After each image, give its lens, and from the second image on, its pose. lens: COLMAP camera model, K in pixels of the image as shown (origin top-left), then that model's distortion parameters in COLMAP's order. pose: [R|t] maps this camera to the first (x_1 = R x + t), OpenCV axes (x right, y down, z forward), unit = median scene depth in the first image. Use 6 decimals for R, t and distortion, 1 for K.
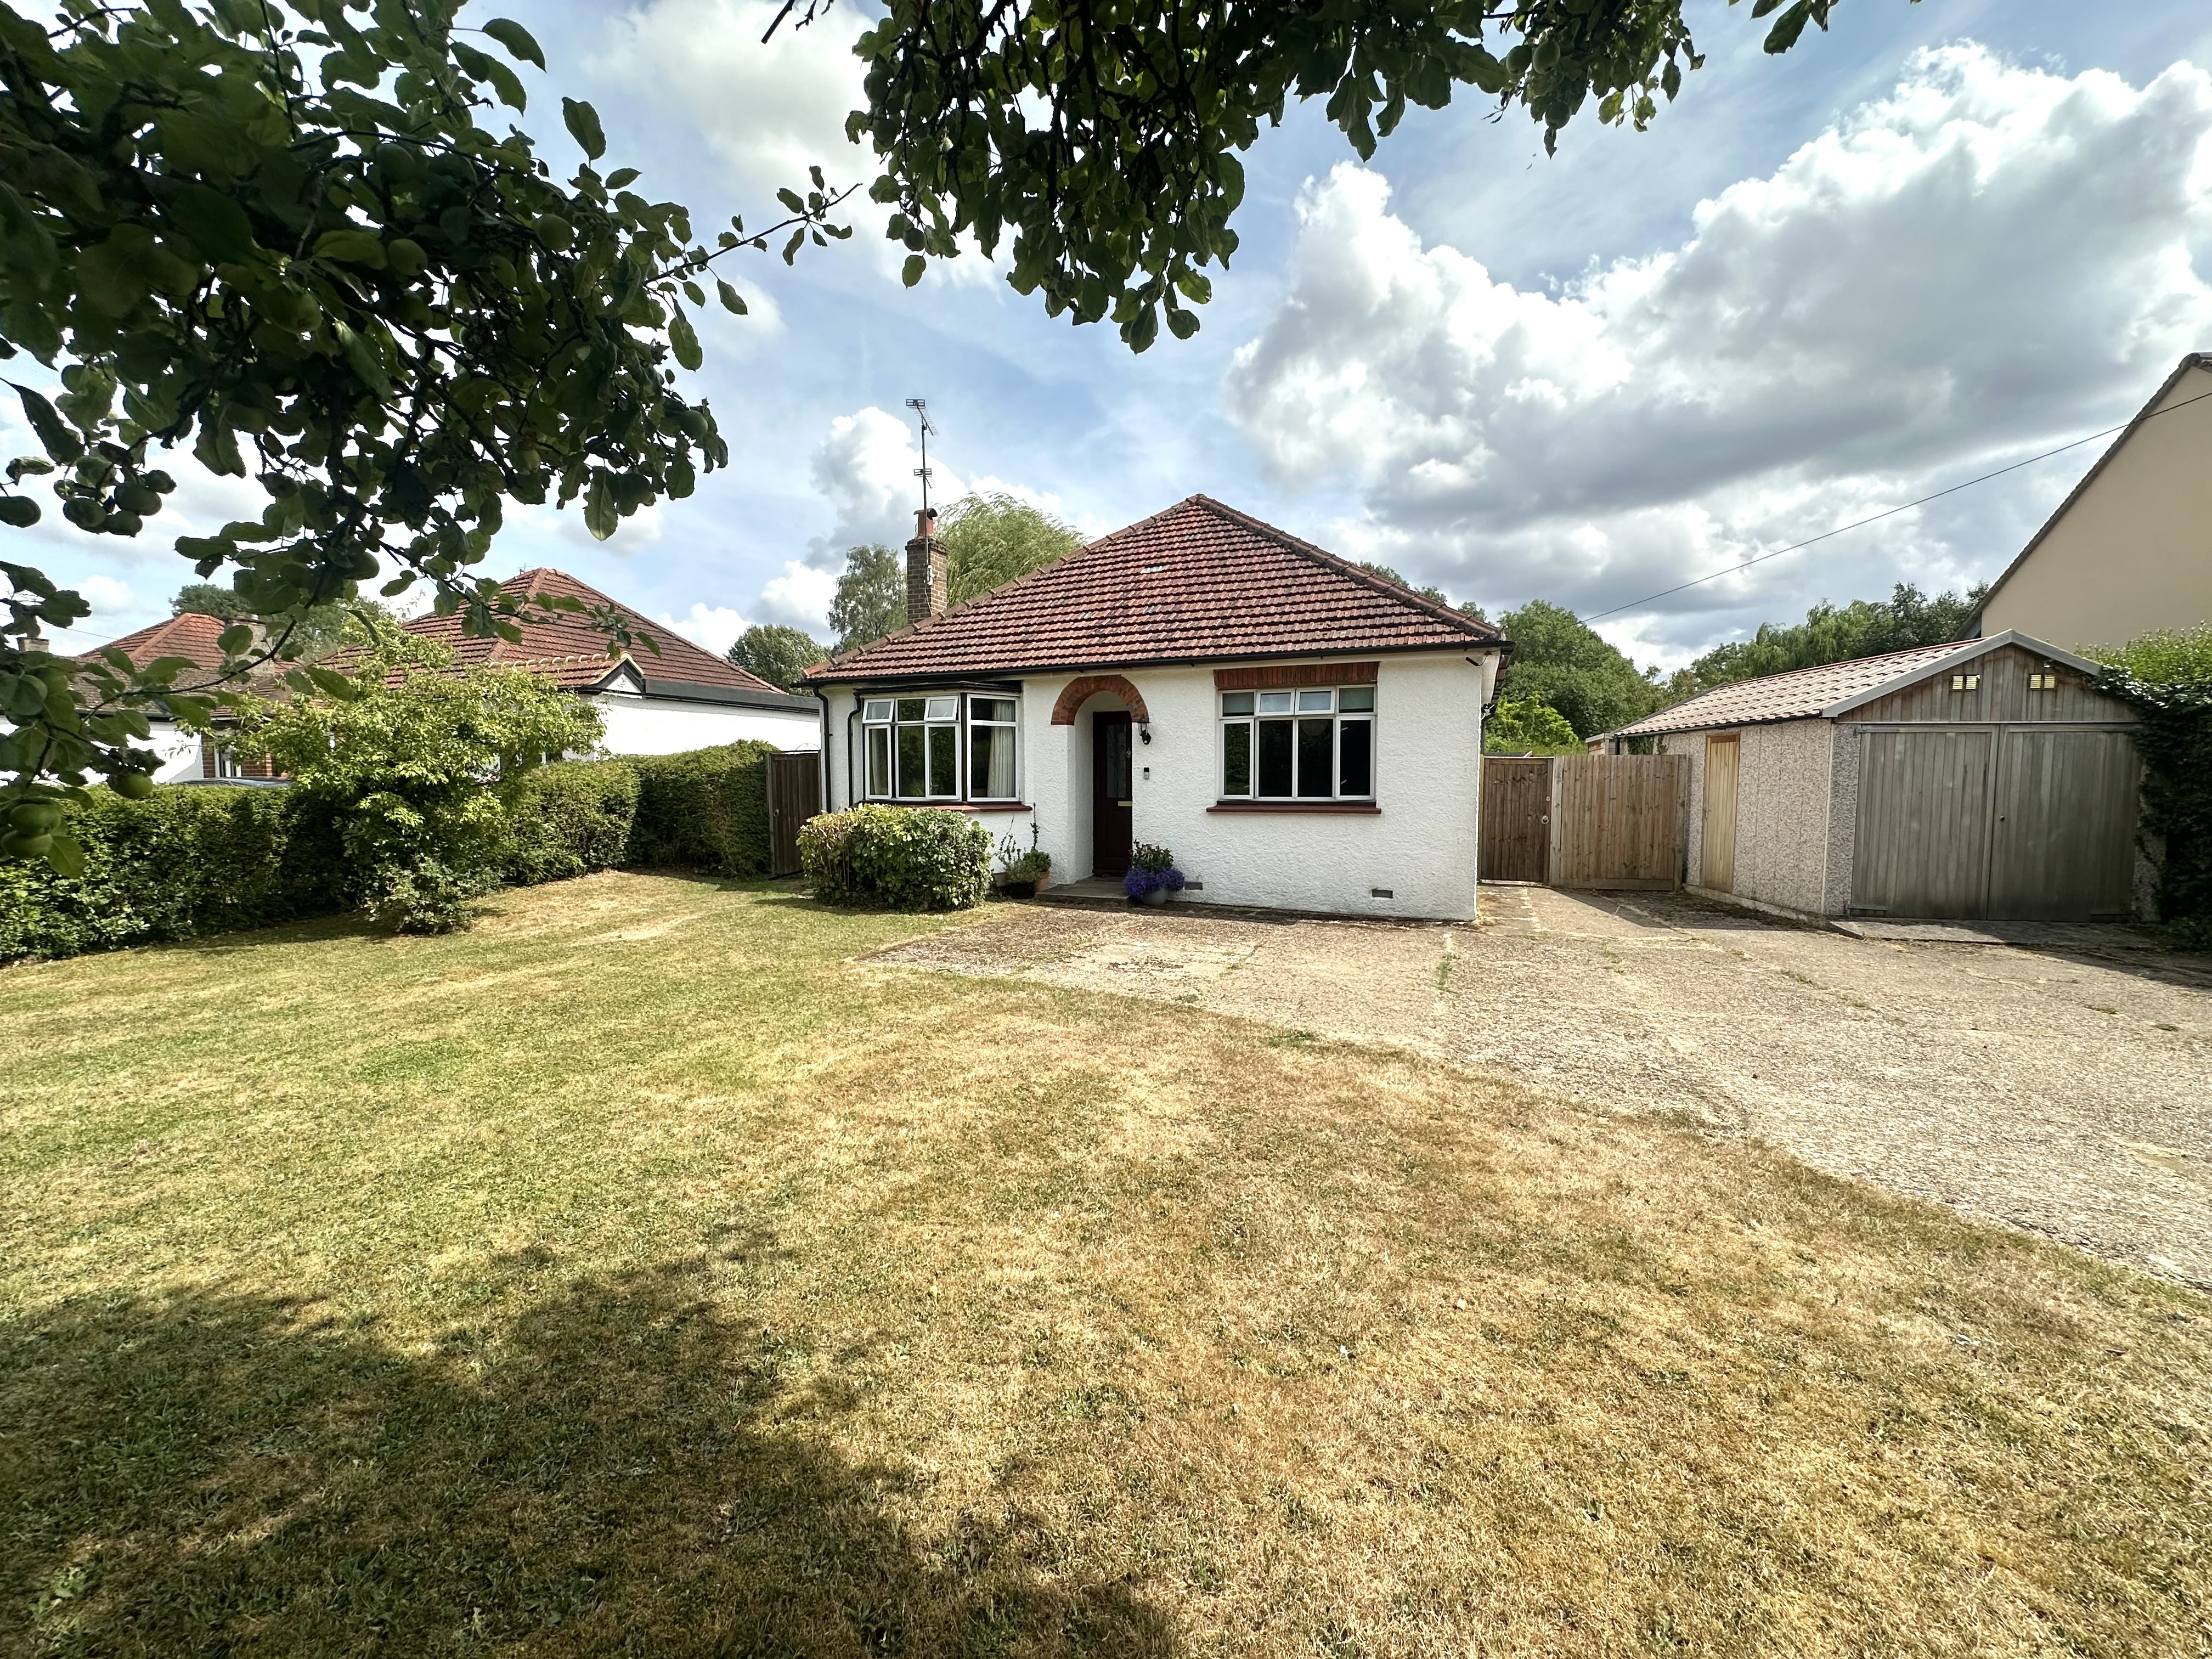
lens RADIAL K [[890.2, 0, 1106.0], [0, 890.2, 829.5], [0, 0, 1]] dist [0.000874, 0.000367]
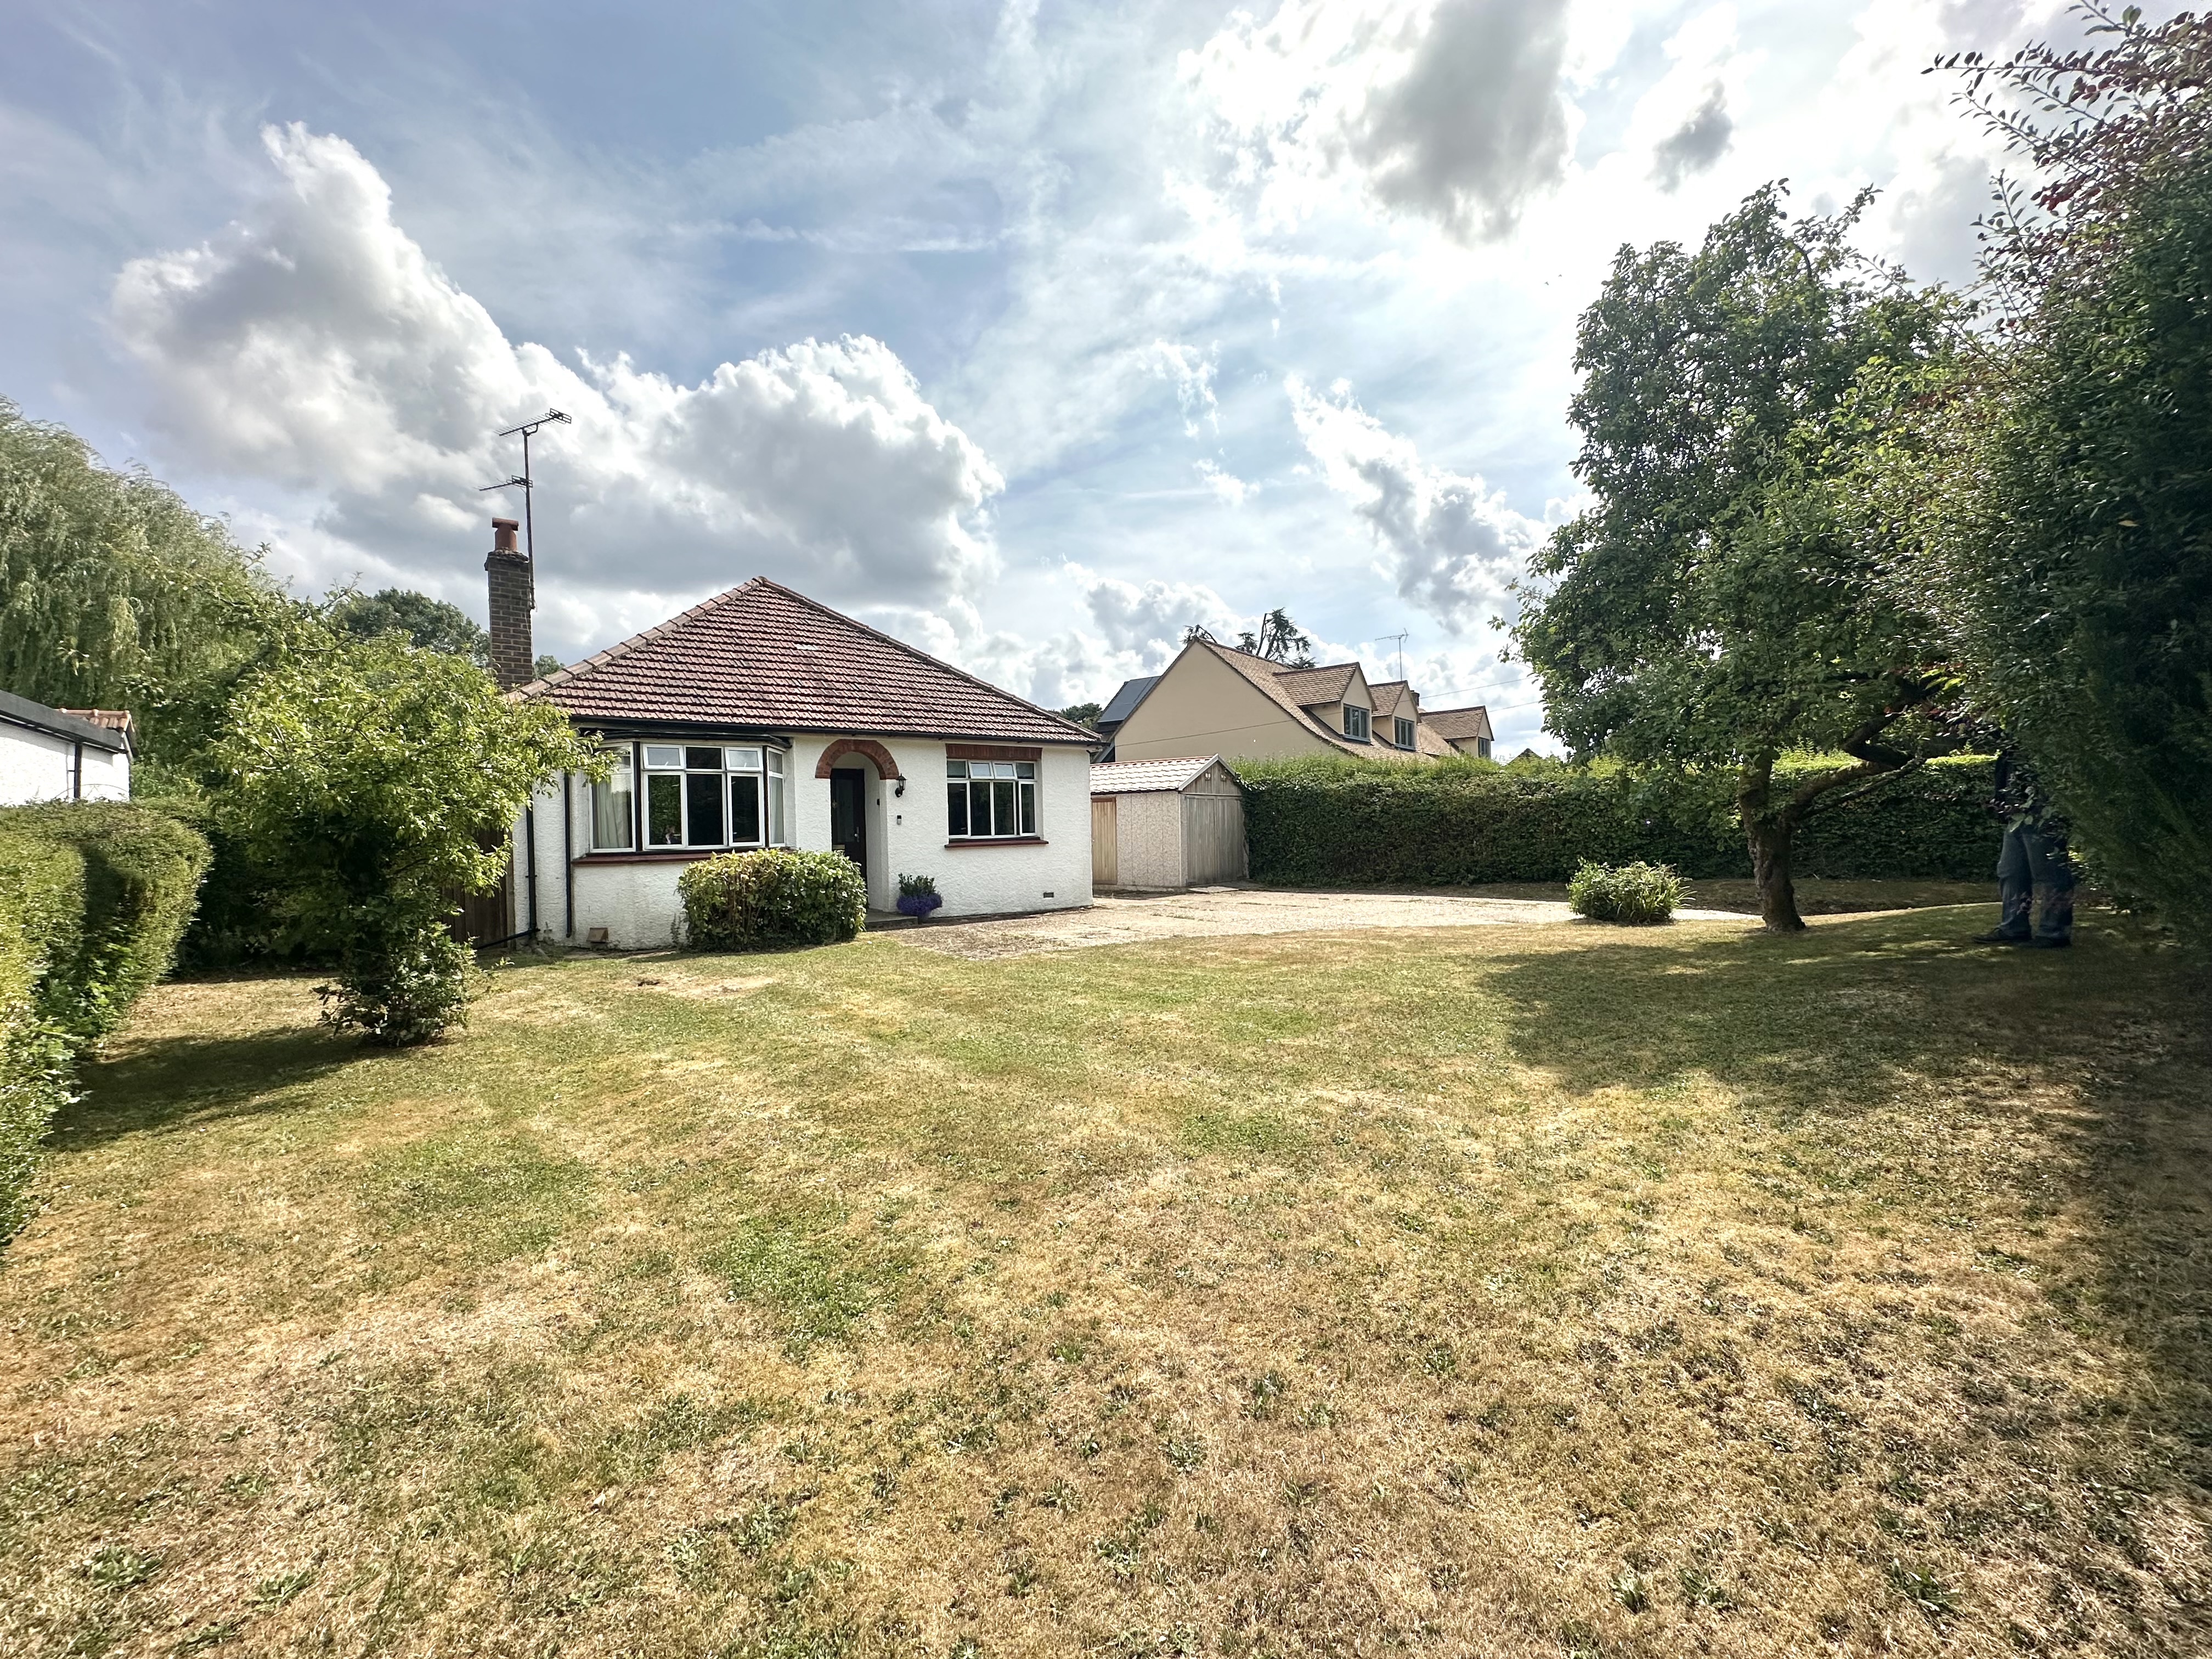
lens RADIAL K [[890.2, 0, 1106.0], [0, 890.2, 829.5], [0, 0, 1]] dist [0.000874, 0.000367]
pose [[0.478326, -0.011321, 0.878109, -0.939531], [0.080869, 0.996236, -0.031207, 0.013270], [-0.874451, 0.085939, 0.477441, 0.147137]]
